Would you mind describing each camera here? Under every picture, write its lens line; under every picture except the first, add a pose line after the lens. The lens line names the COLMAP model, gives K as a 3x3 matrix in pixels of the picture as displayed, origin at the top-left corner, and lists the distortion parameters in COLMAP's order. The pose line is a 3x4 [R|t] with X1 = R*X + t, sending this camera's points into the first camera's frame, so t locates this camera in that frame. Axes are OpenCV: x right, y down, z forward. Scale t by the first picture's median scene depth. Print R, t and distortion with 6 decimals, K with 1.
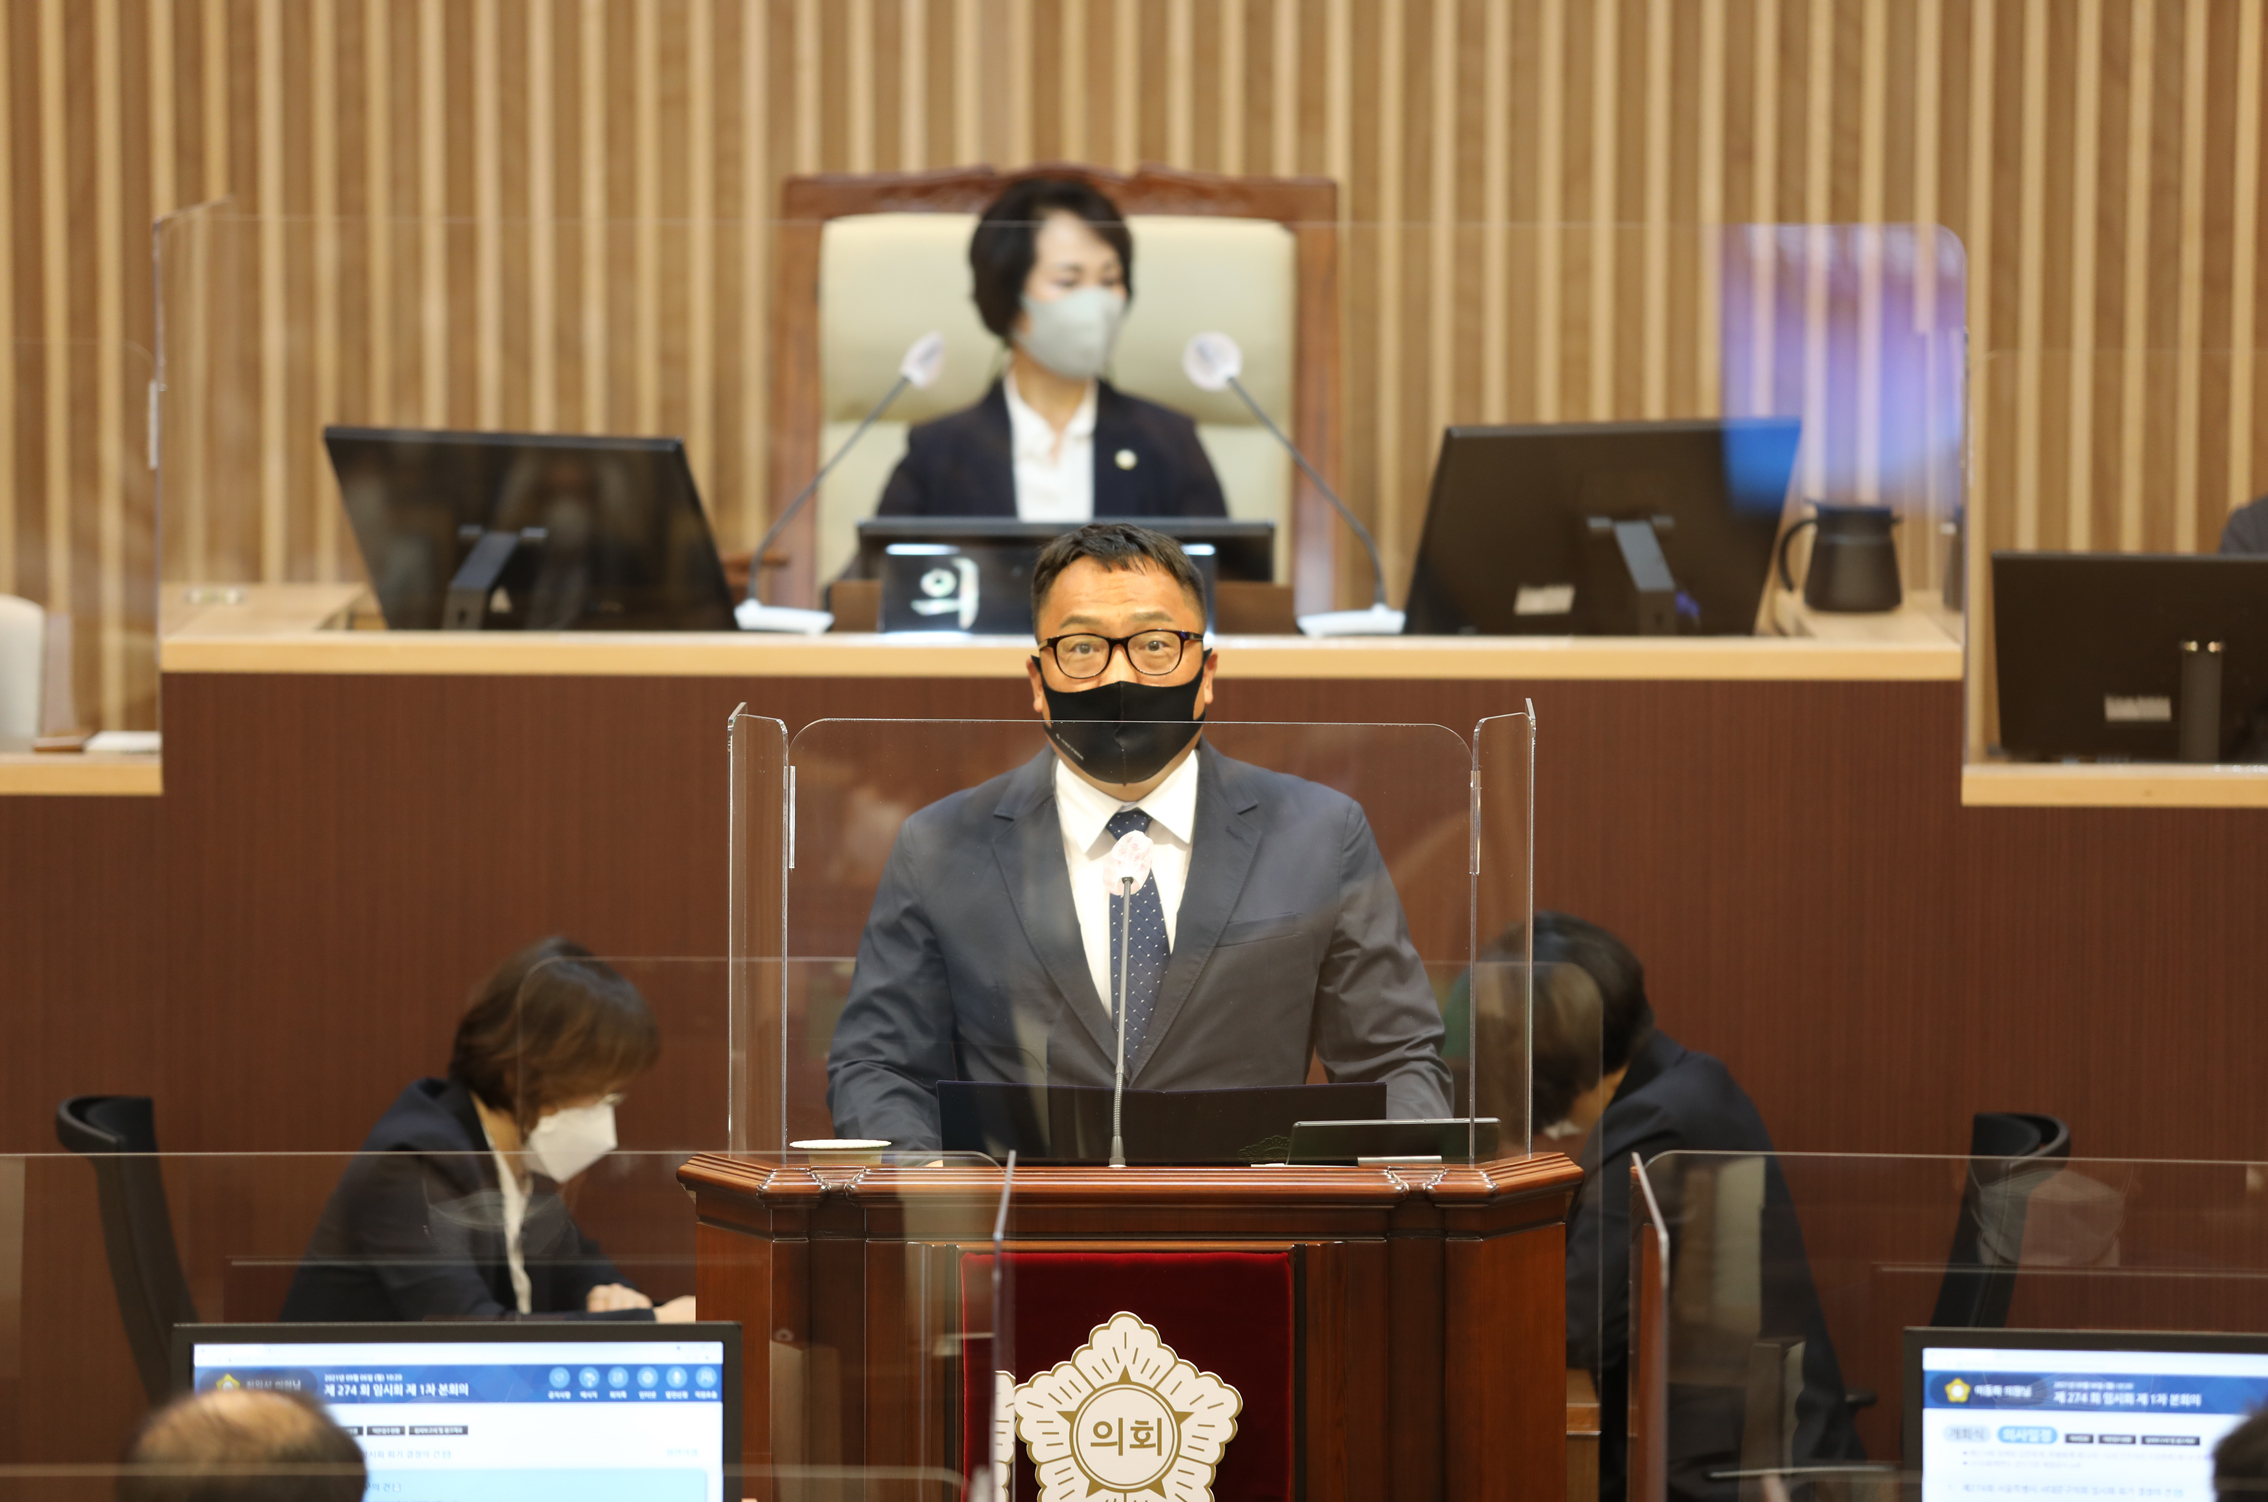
lens RADIAL K [[11045.9, 0, 1134.0], [0, 11045.9, 751.0], [0, 0, 1]] dist [0.706883, 18.906822]
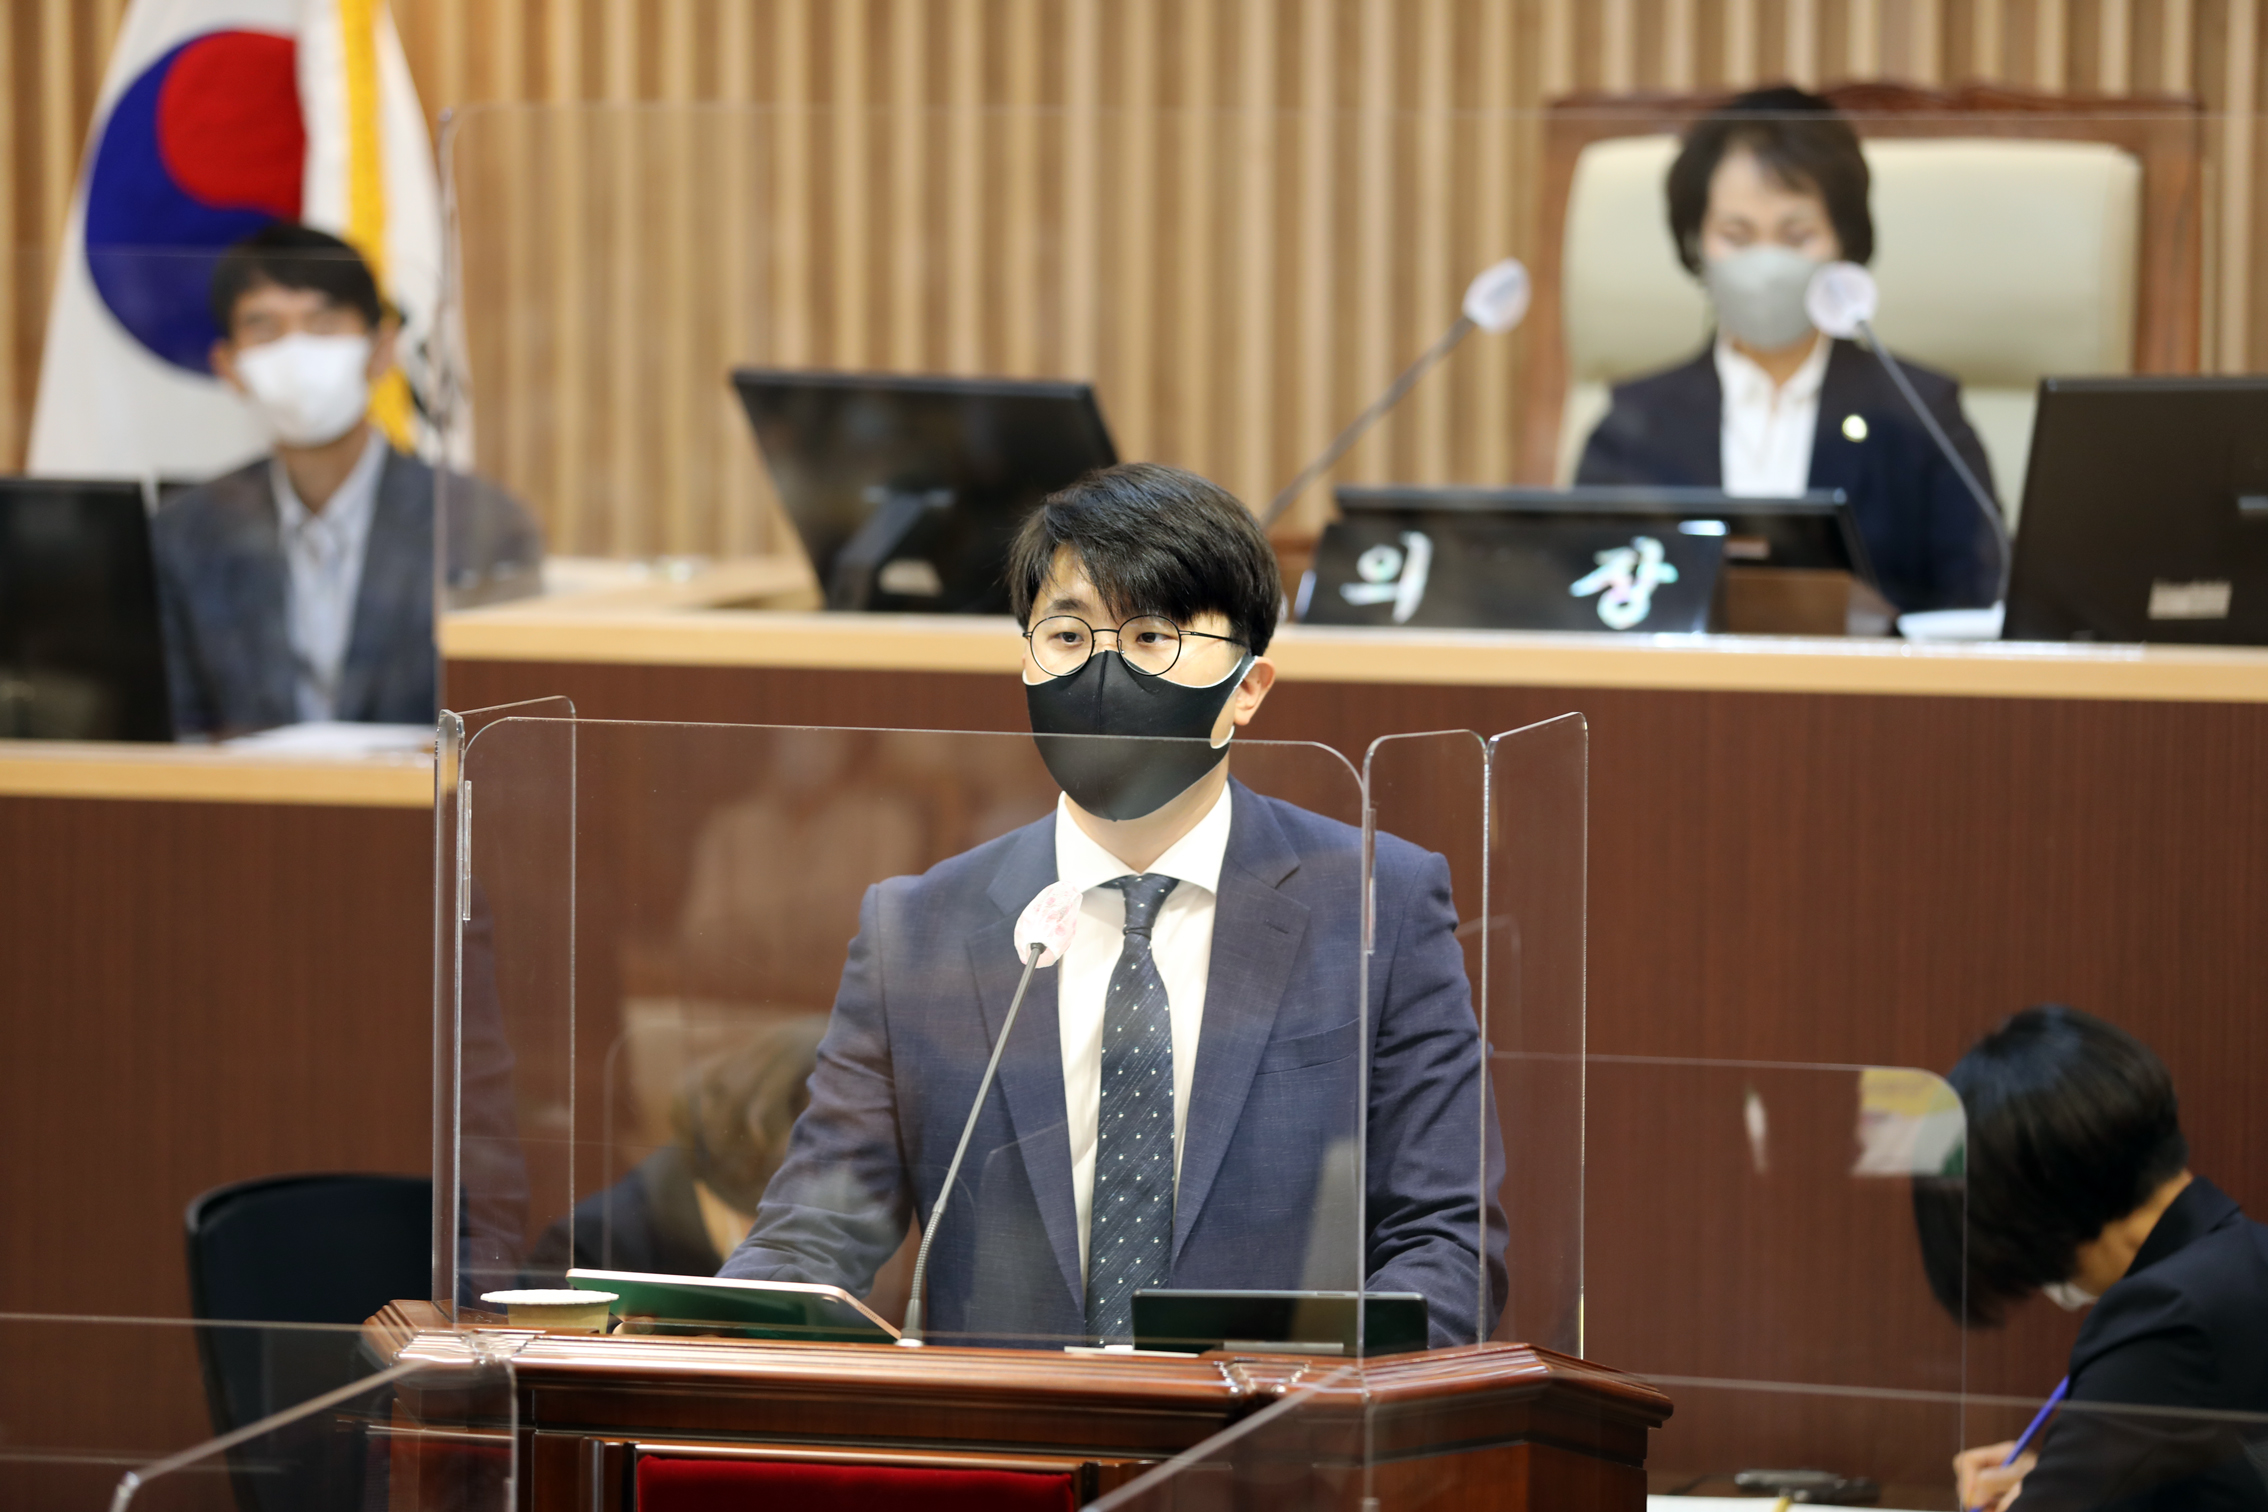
lens RADIAL K [[9392.2, 0, 1134.0], [0, 9392.2, 756.0], [0, 0, 1]] dist [0.473657, 0.946277]
pose [[0.965072, 0.022136, -0.261049, 0.140781], [-0.022612, 0.999744, 0.001180, -0.001630], [0.261008, 0.004764, 0.965325, 0.329079]]
